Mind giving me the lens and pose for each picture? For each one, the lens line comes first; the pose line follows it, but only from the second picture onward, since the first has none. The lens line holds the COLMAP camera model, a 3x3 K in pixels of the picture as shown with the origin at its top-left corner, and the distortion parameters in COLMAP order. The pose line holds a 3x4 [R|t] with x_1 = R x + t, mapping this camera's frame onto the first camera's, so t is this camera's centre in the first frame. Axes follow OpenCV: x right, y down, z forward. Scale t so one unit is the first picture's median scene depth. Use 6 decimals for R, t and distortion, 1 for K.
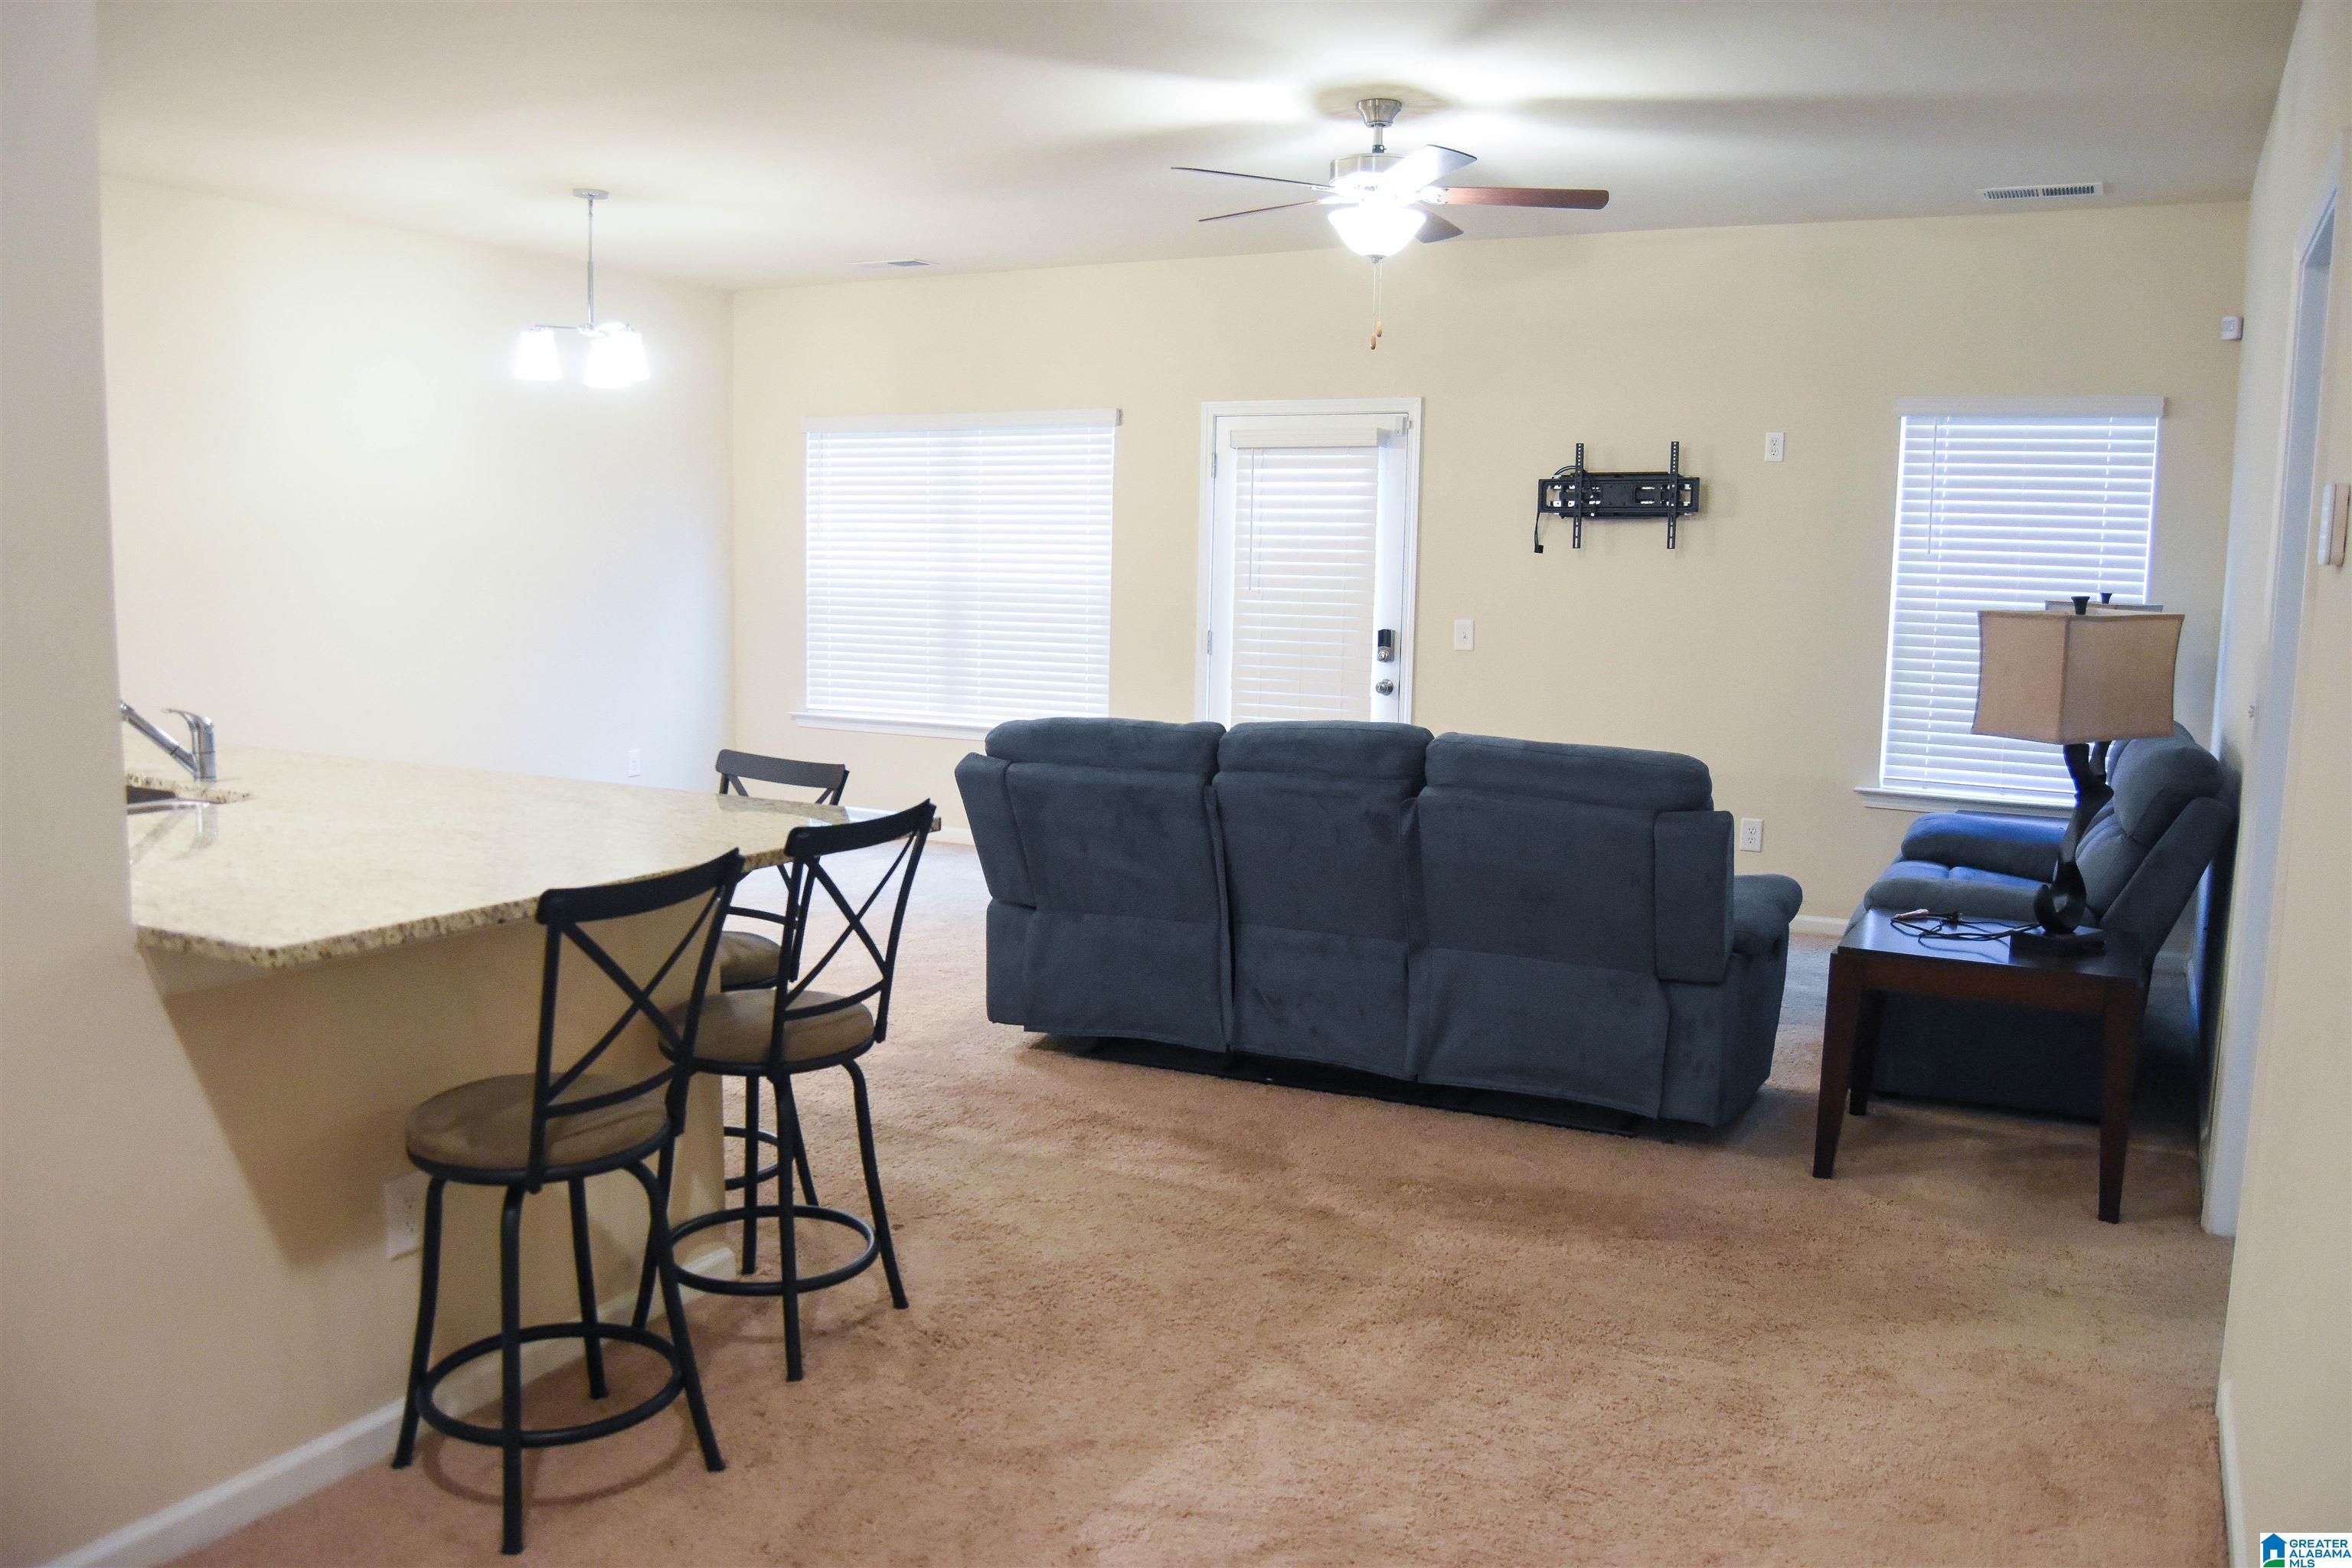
lens RADIAL K [[1838.4, 0, 1229.6], [0, 1838.4, 783.9], [0, 0, 1]] dist [-0.073079, 0.002792]
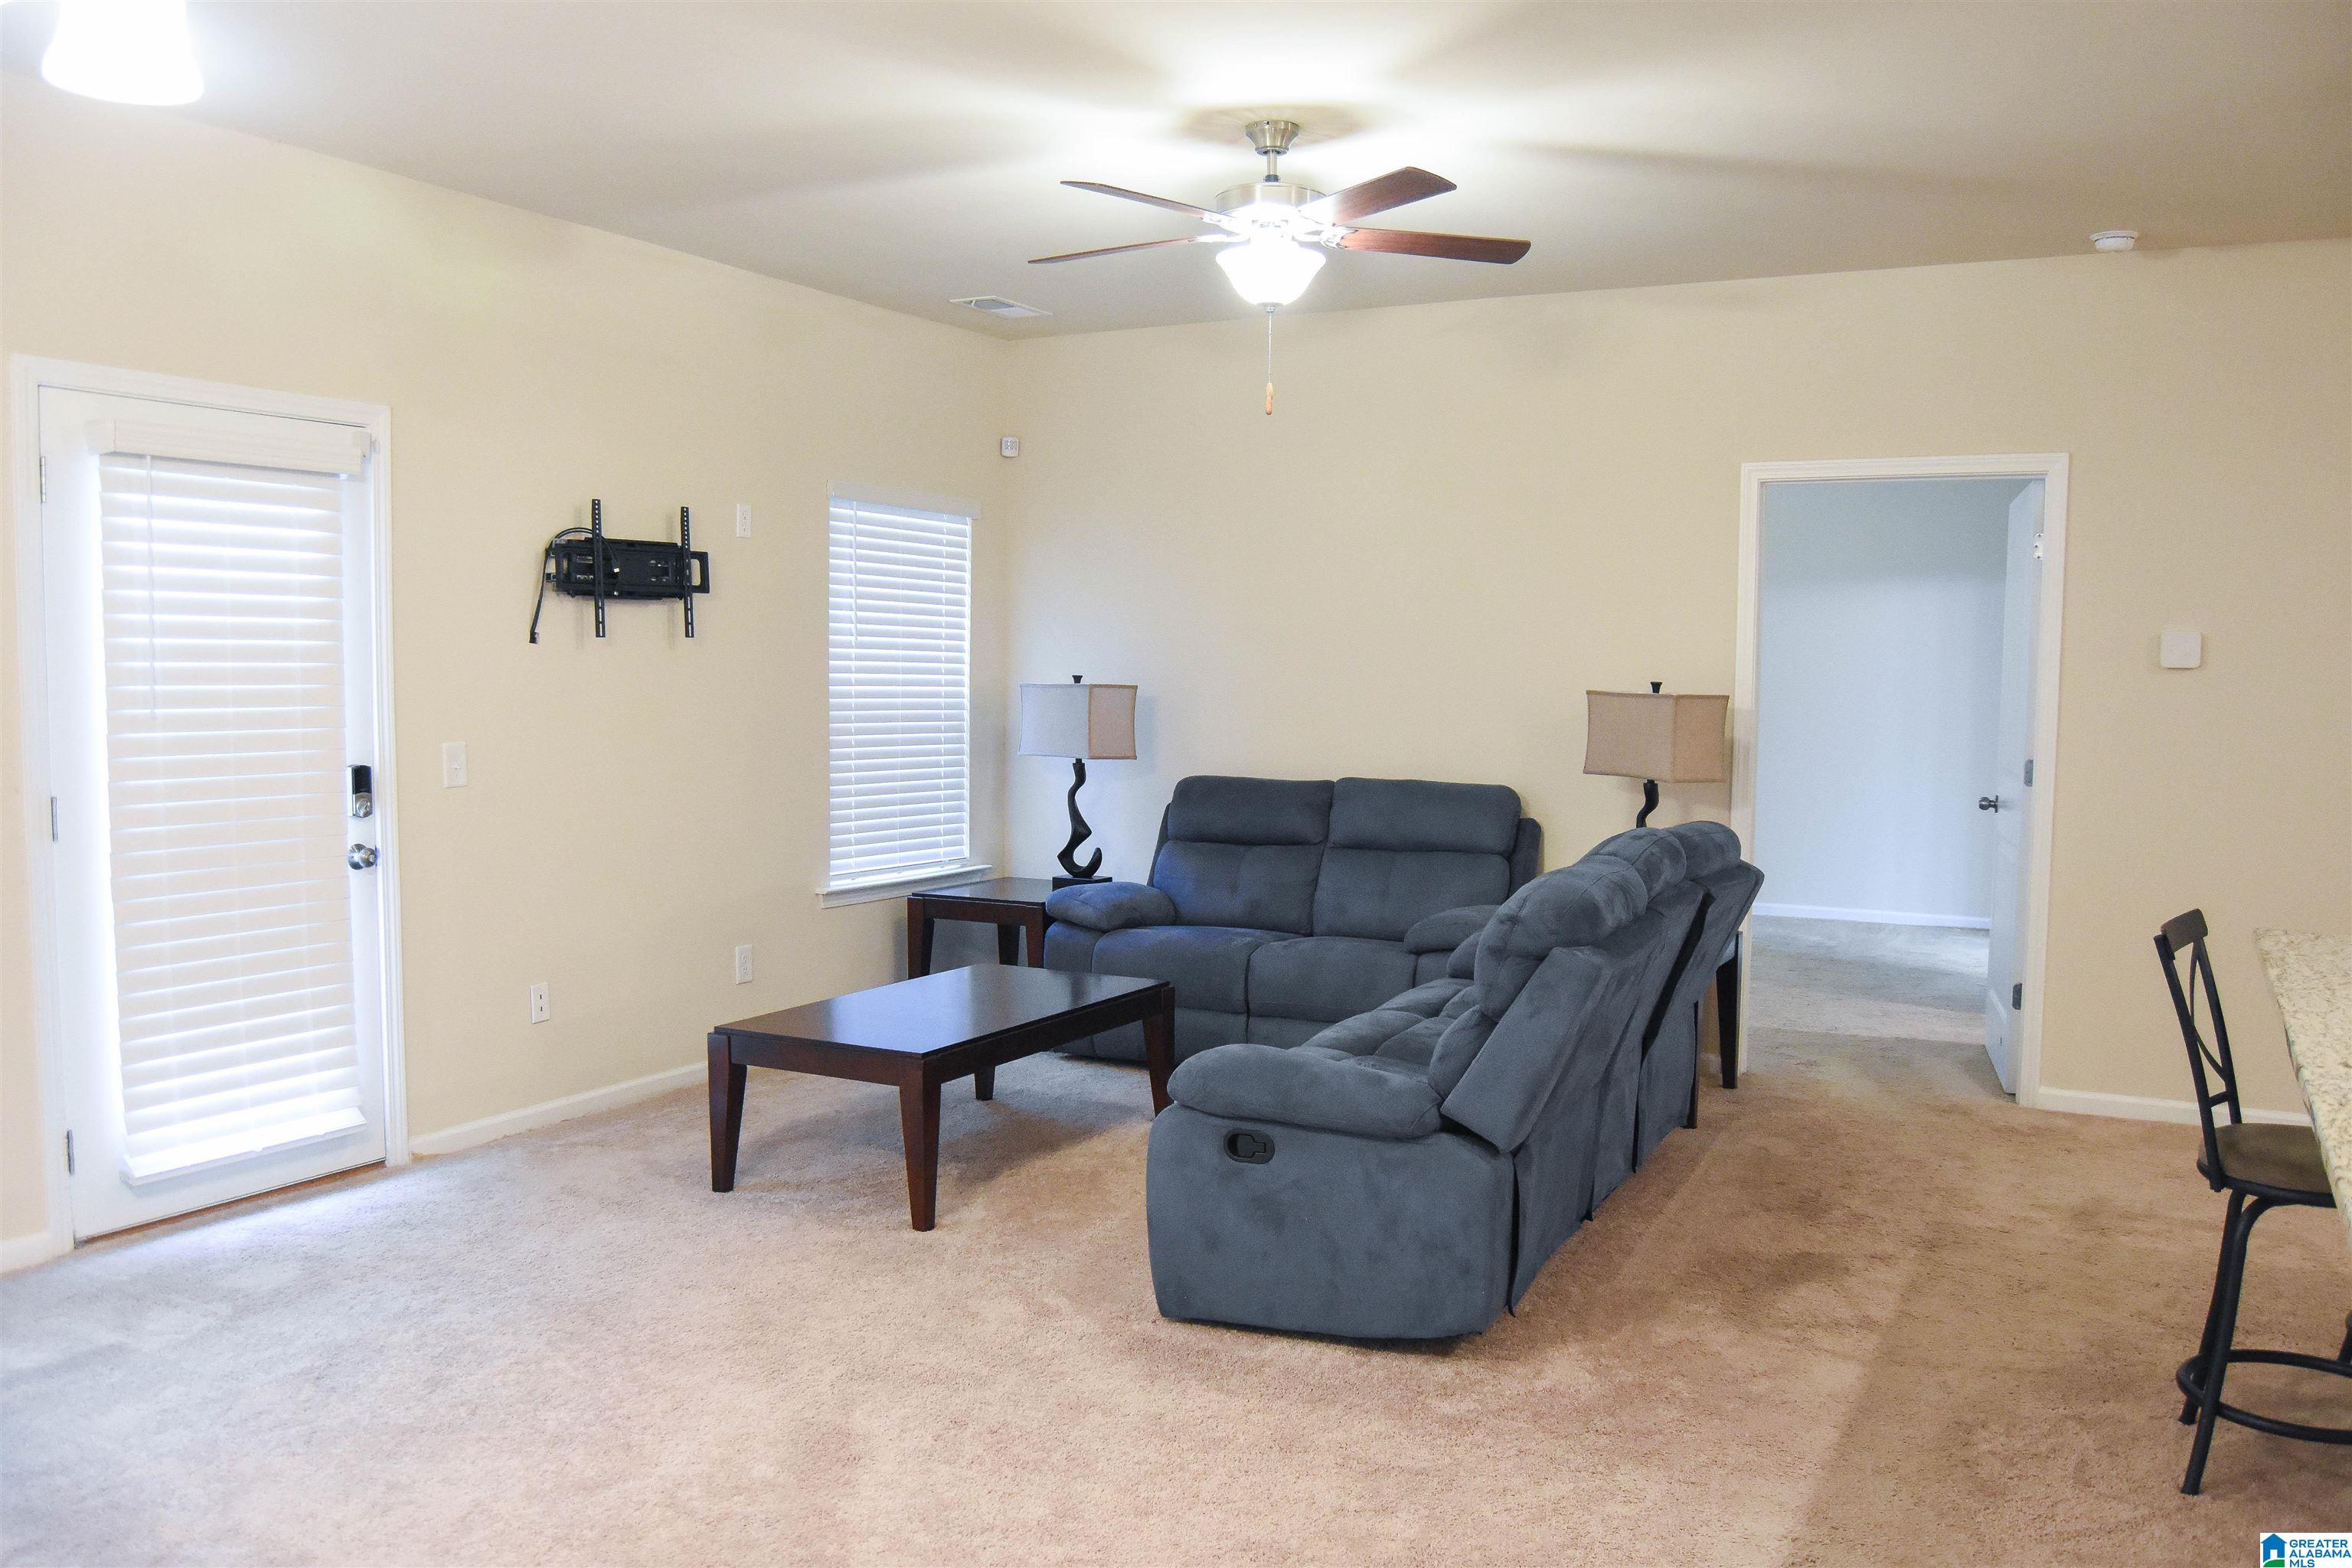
lens RADIAL K [[1864.1, 0, 1177.6], [0, 1864.1, 795.8], [0, 0, 1]] dist [-0.071869, 0.001455]
pose [[0.025779, -0.088235, 0.995766, -0.587119], [0.114488, 0.989804, 0.084743, -0.103593], [-0.993090, 0.111819, 0.035618, 0.760736]]
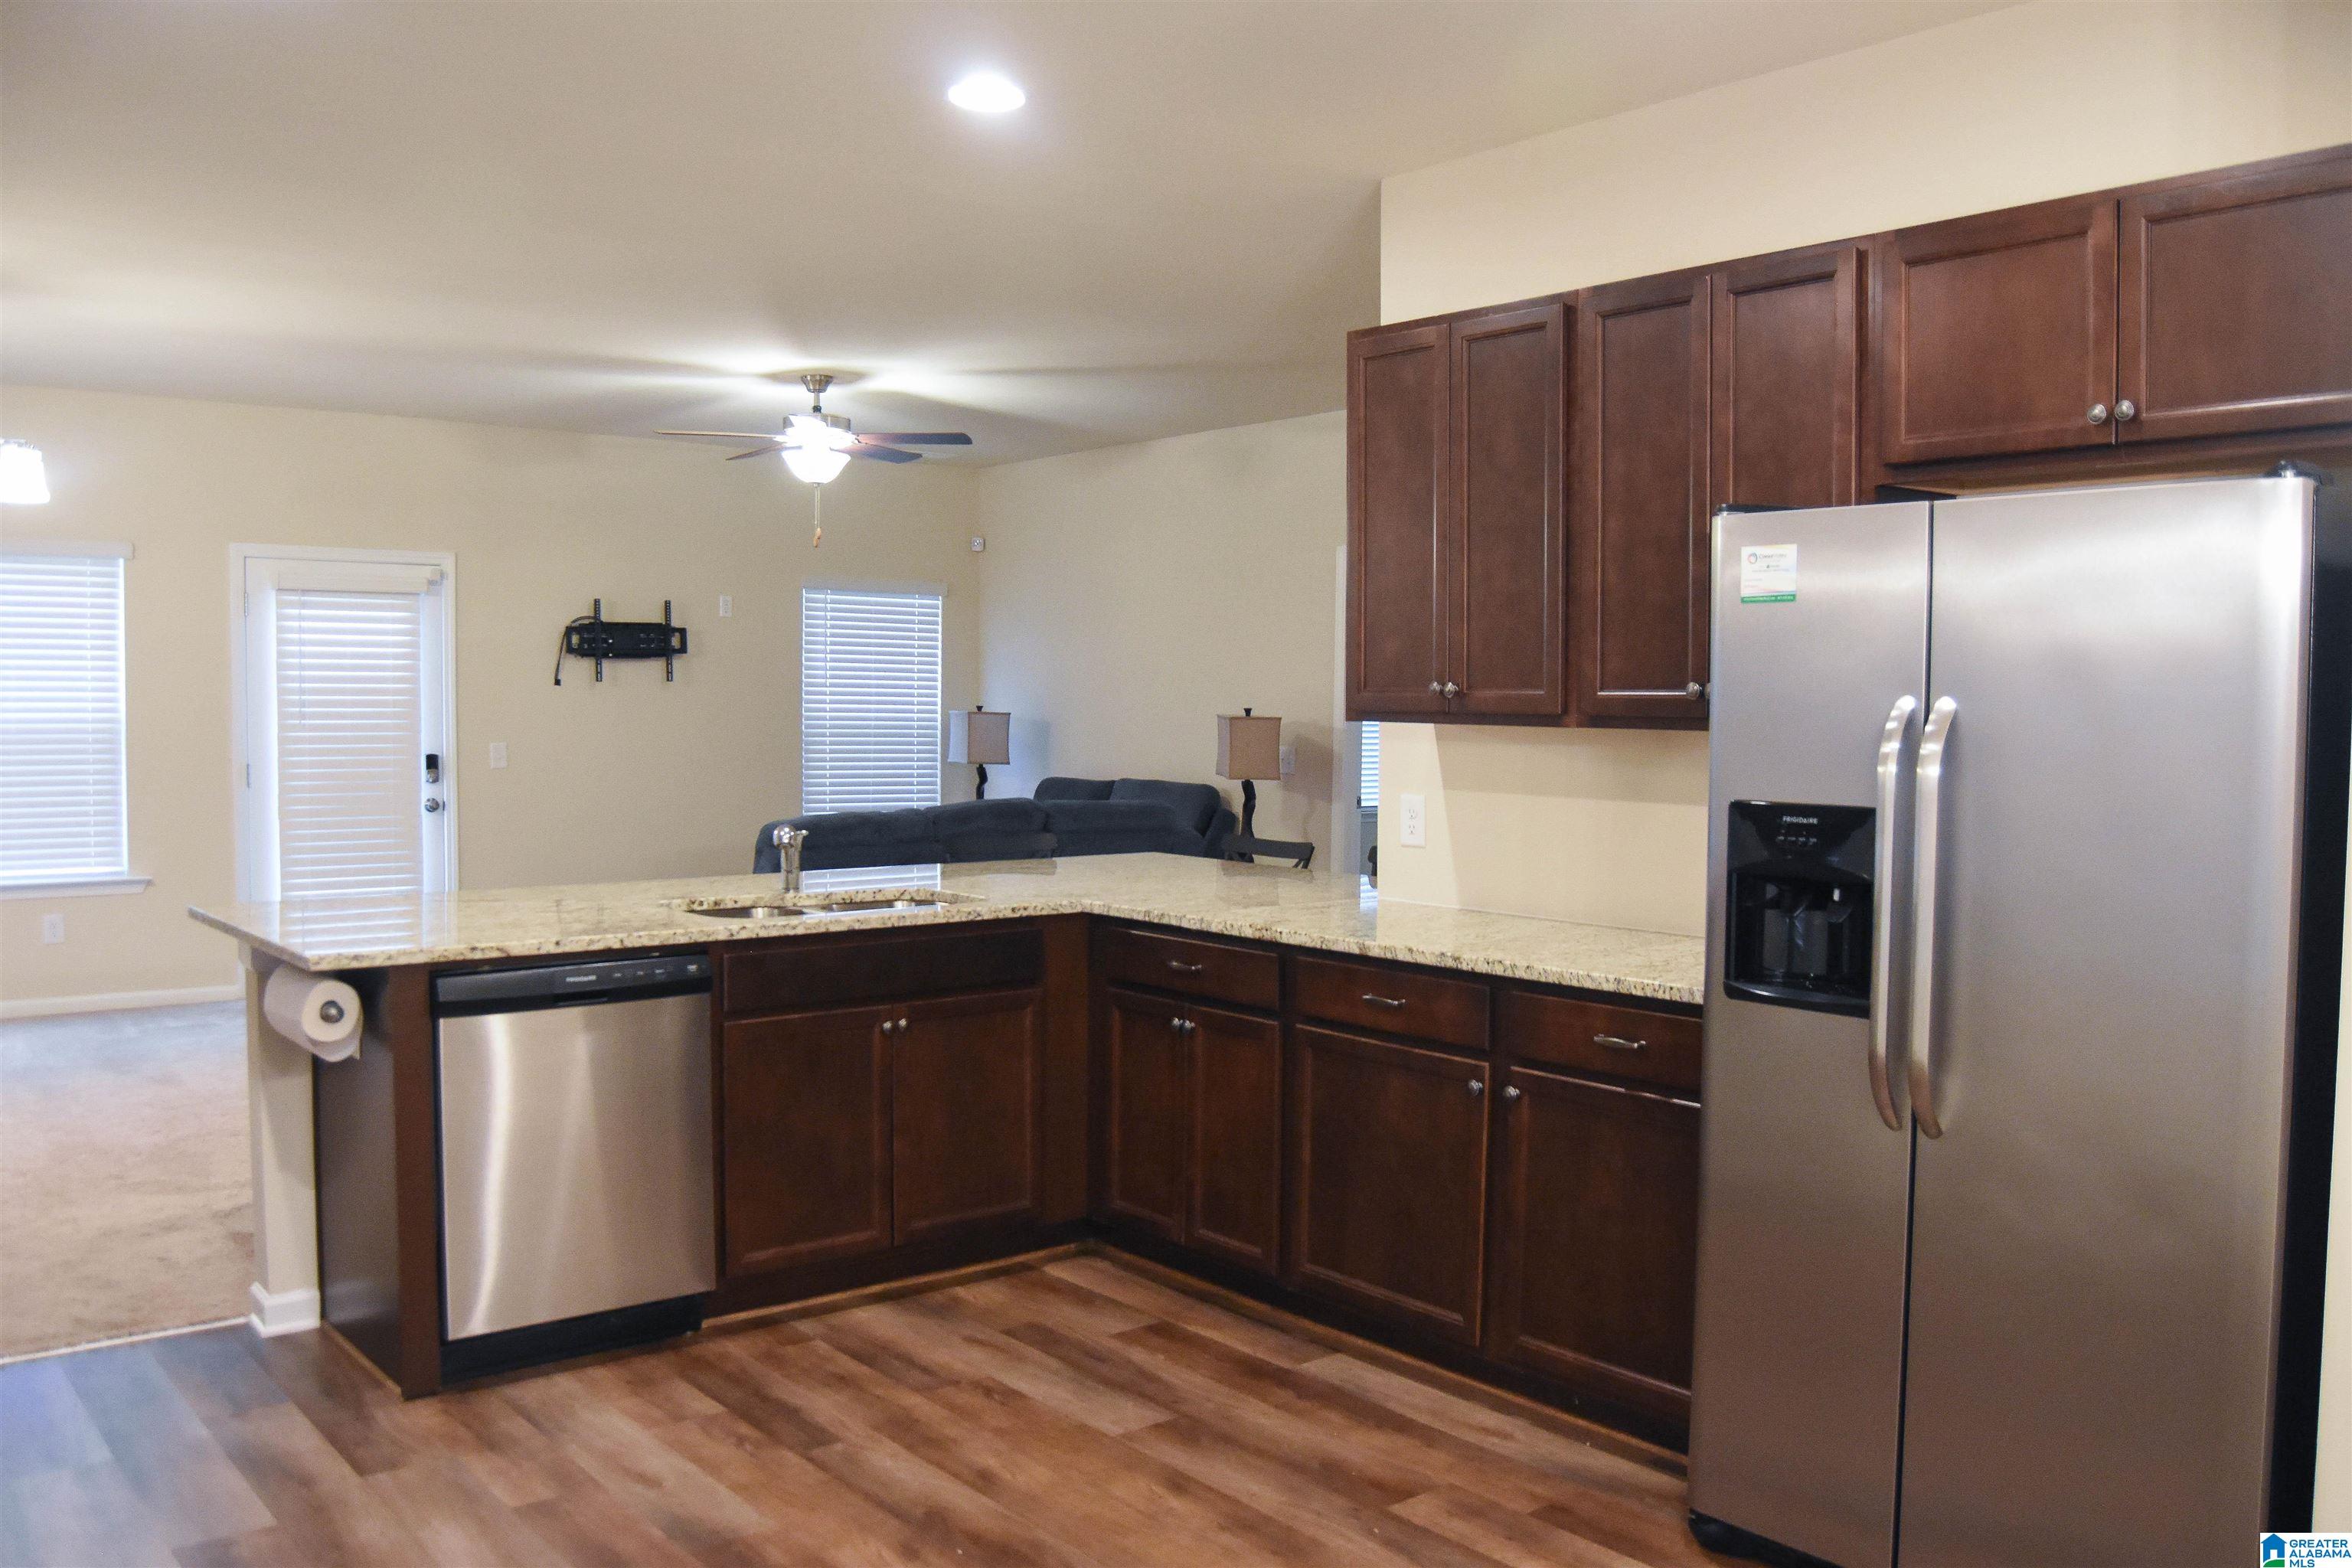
lens RADIAL K [[1931.0, 0, 1180.3], [0, 1931.0, 796.9], [0, 0, 1]] dist [-0.091670, 0.002486]
pose [[0.399606, -0.061298, 0.914635, -0.878694], [0.112629, 0.993485, 0.017375, -0.028382], [-0.909742, 0.096072, 0.403906, 0.116166]]
